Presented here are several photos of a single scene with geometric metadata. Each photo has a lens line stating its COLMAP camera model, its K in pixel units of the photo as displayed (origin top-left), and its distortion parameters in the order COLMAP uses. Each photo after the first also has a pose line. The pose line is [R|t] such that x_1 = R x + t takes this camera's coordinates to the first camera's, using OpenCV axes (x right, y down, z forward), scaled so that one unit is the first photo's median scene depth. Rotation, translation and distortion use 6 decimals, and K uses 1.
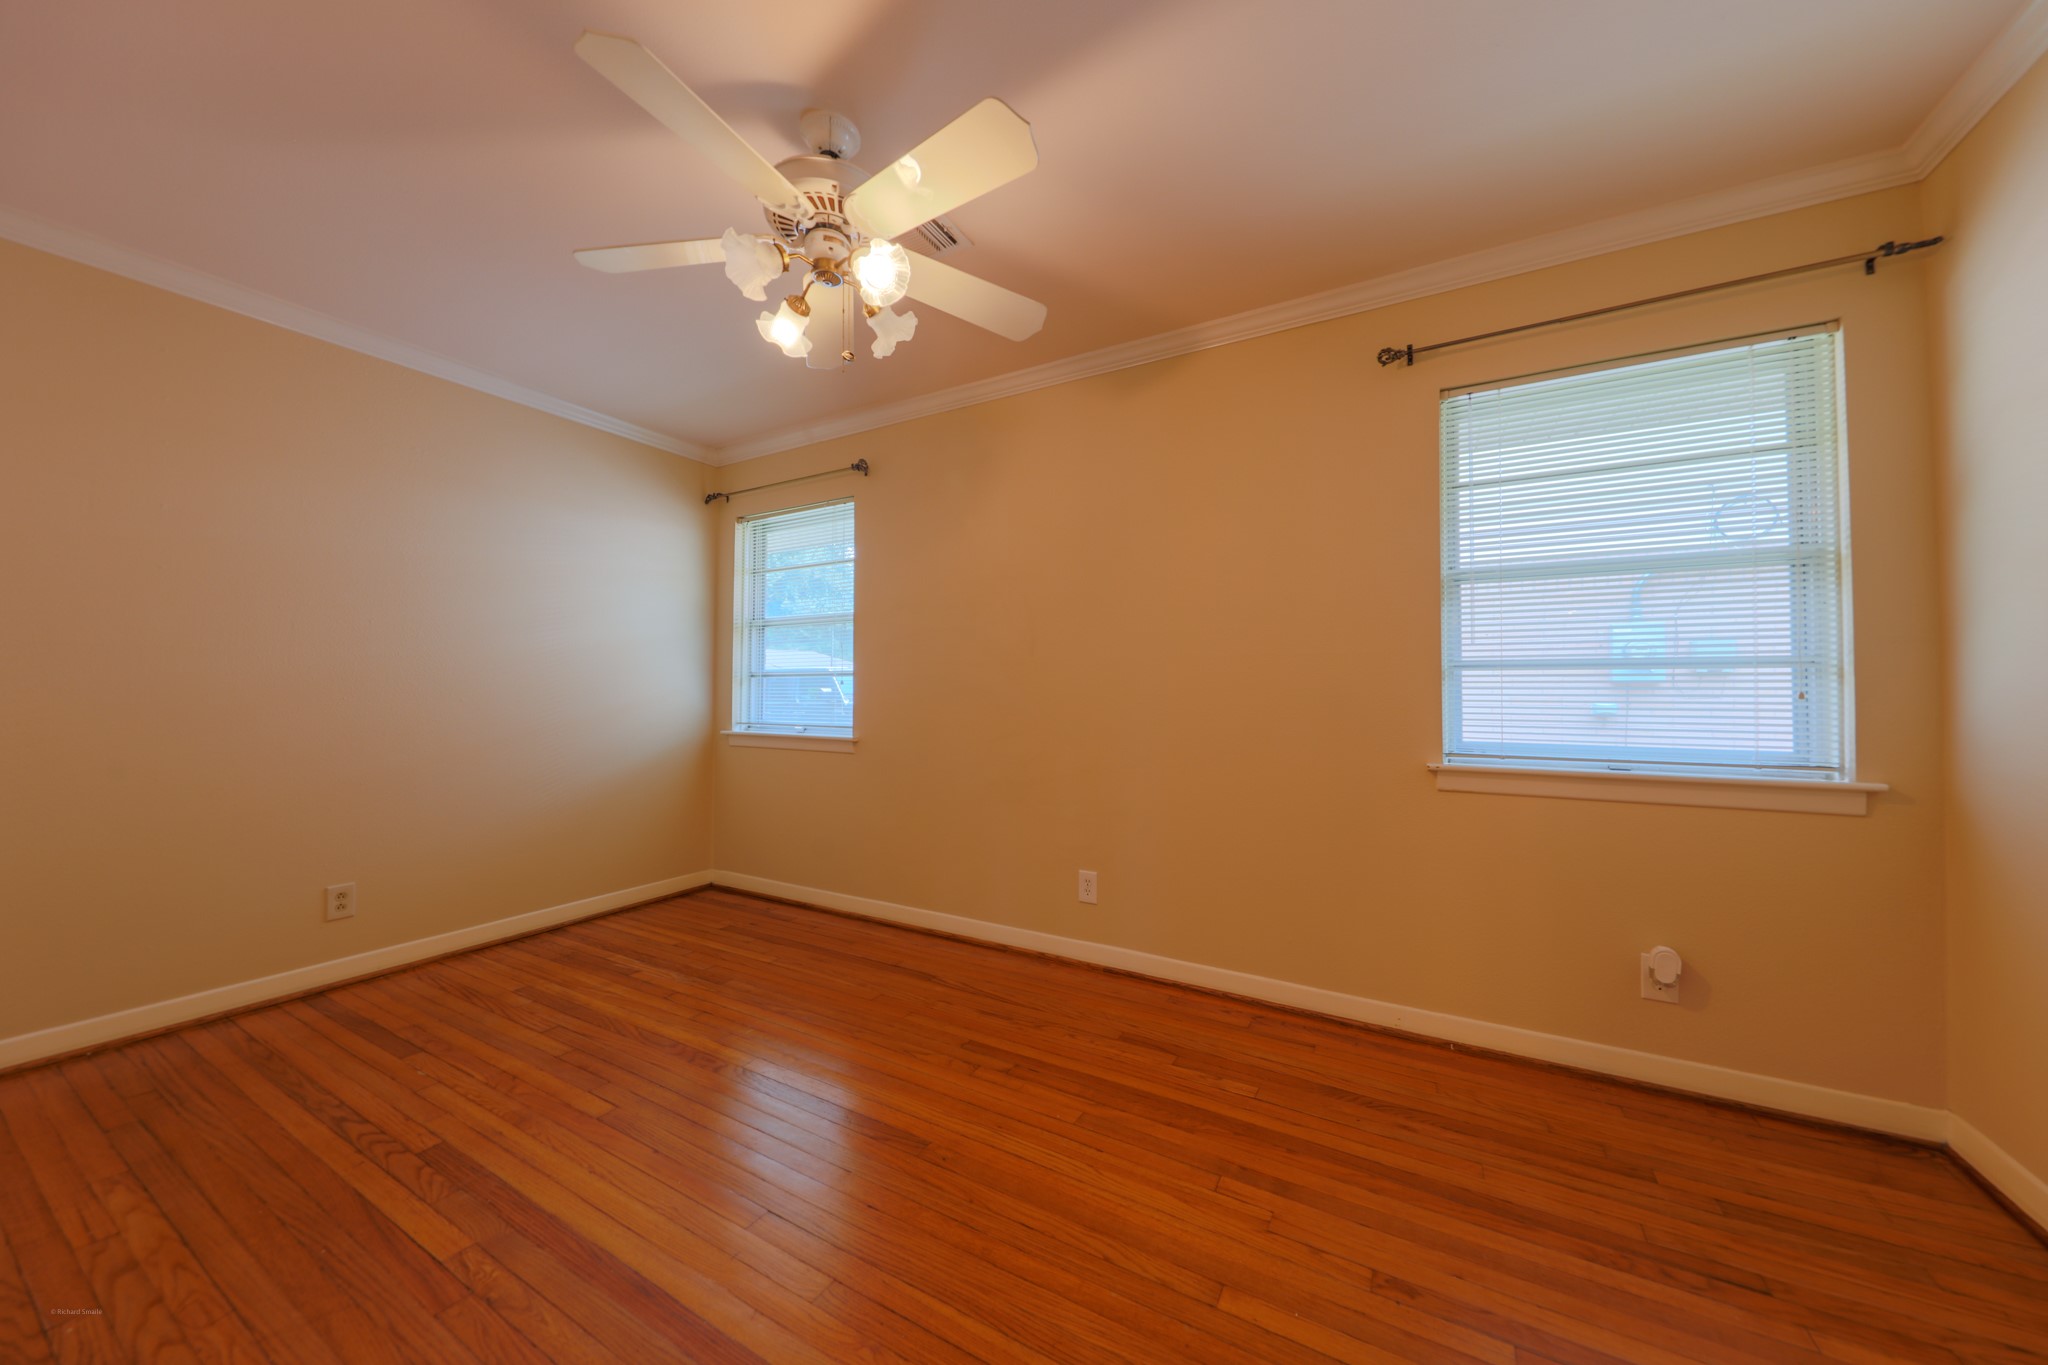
lens RADIAL K [[684.0, 0, 1033.5], [0, 684.0, 677.6], [0, 0, 1]] dist [0.014812, -0.005355]
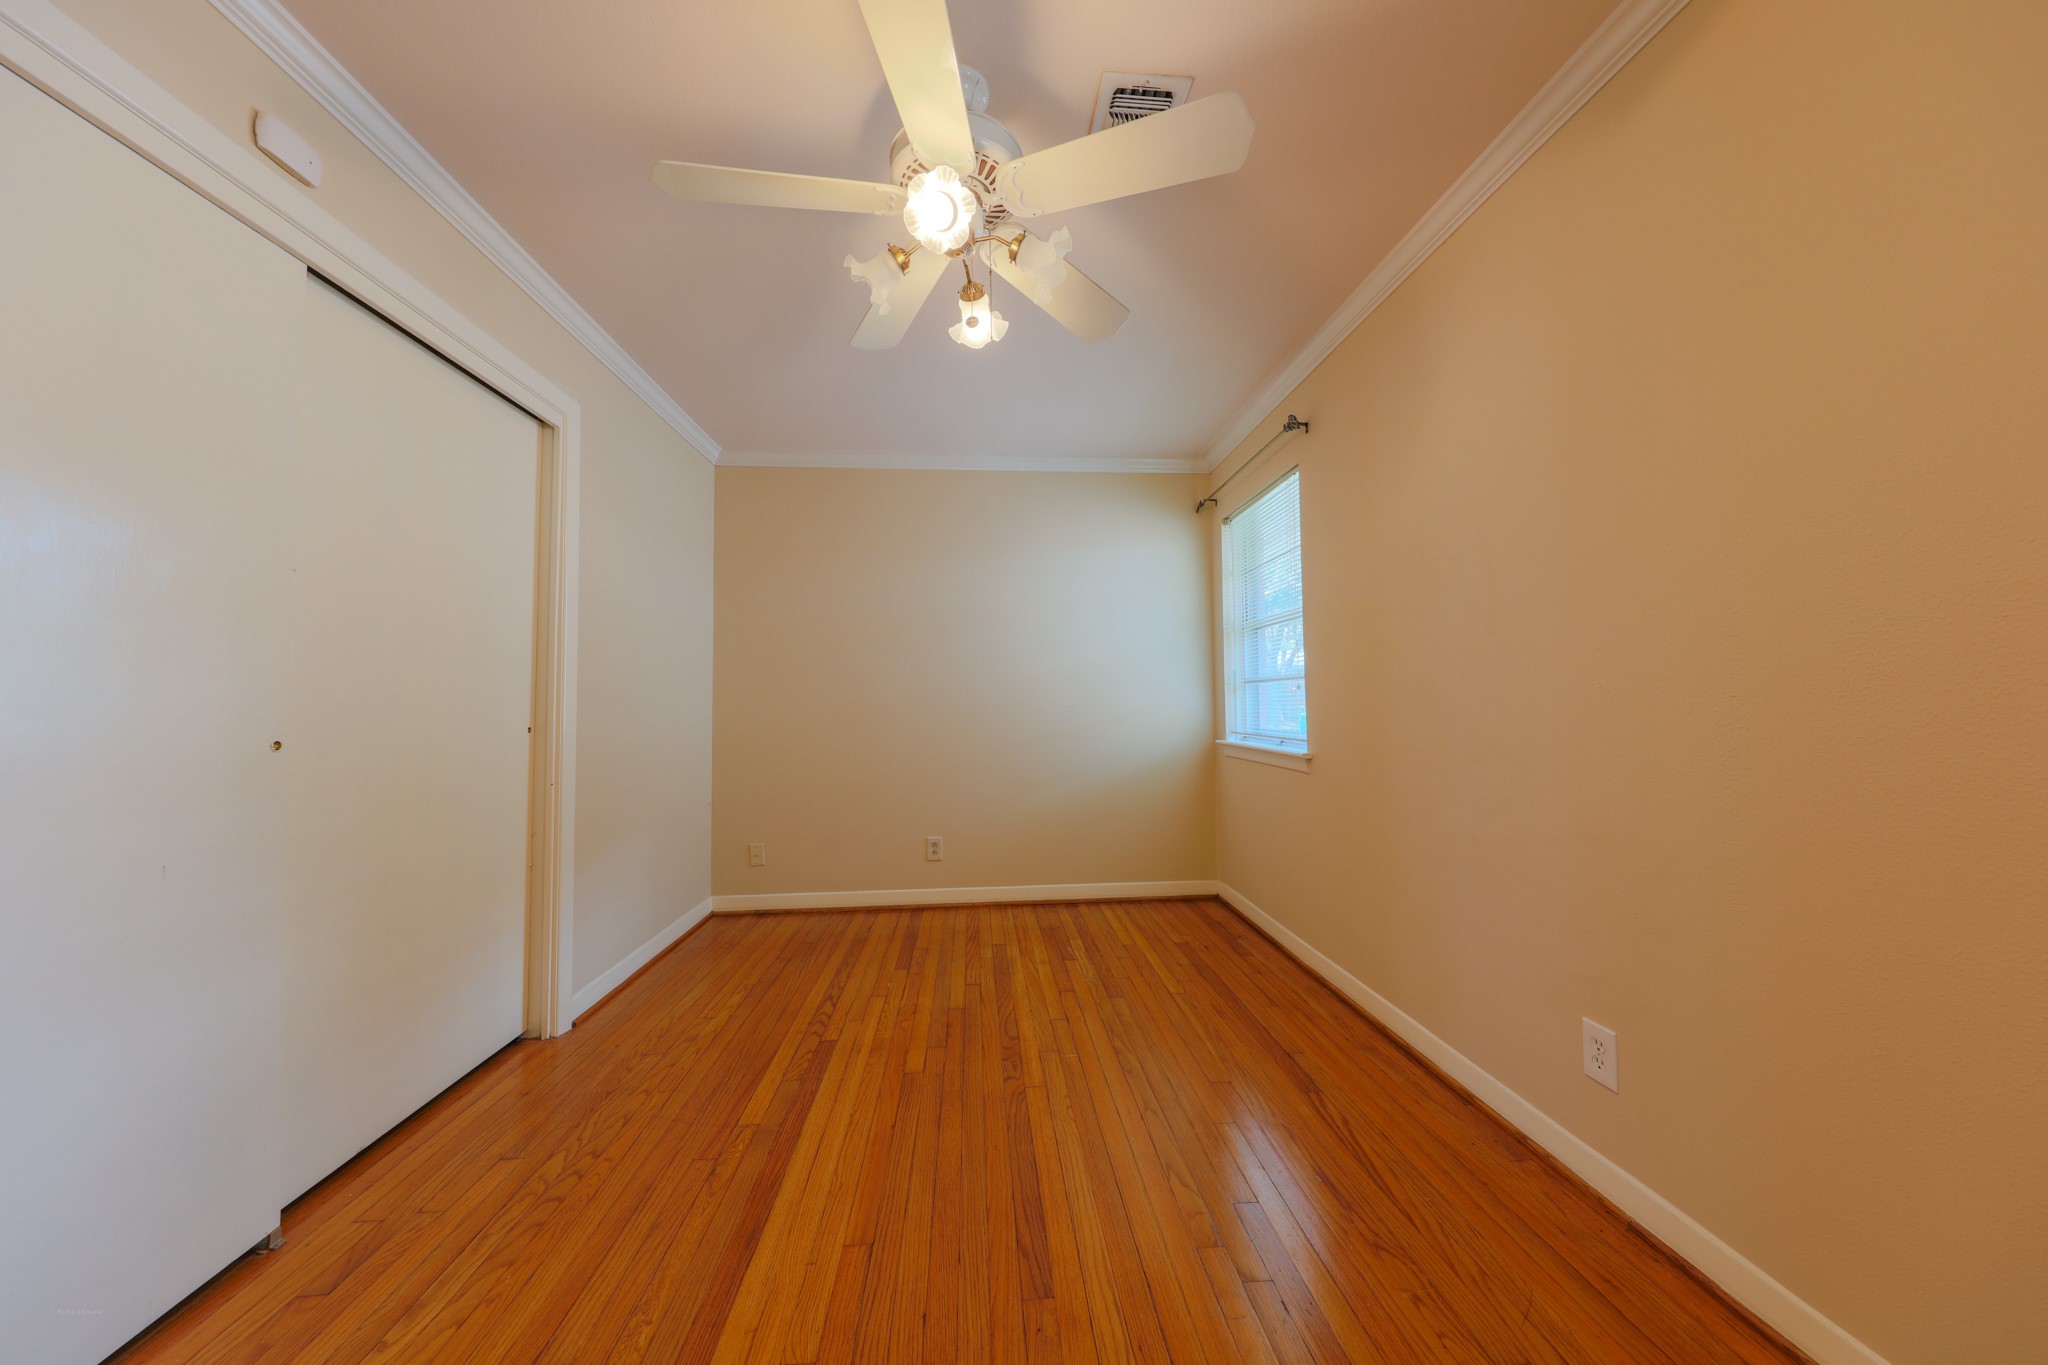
lens RADIAL K [[684.0, 0, 1033.5], [0, 684.0, 677.6], [0, 0, 1]] dist [0.014812, -0.005355]
pose [[0.567480, -0.040092, -0.822411, 0.301133], [0.032912, 0.999120, -0.025997, 0.008808], [0.822729, -0.012314, 0.568300, 0.344643]]
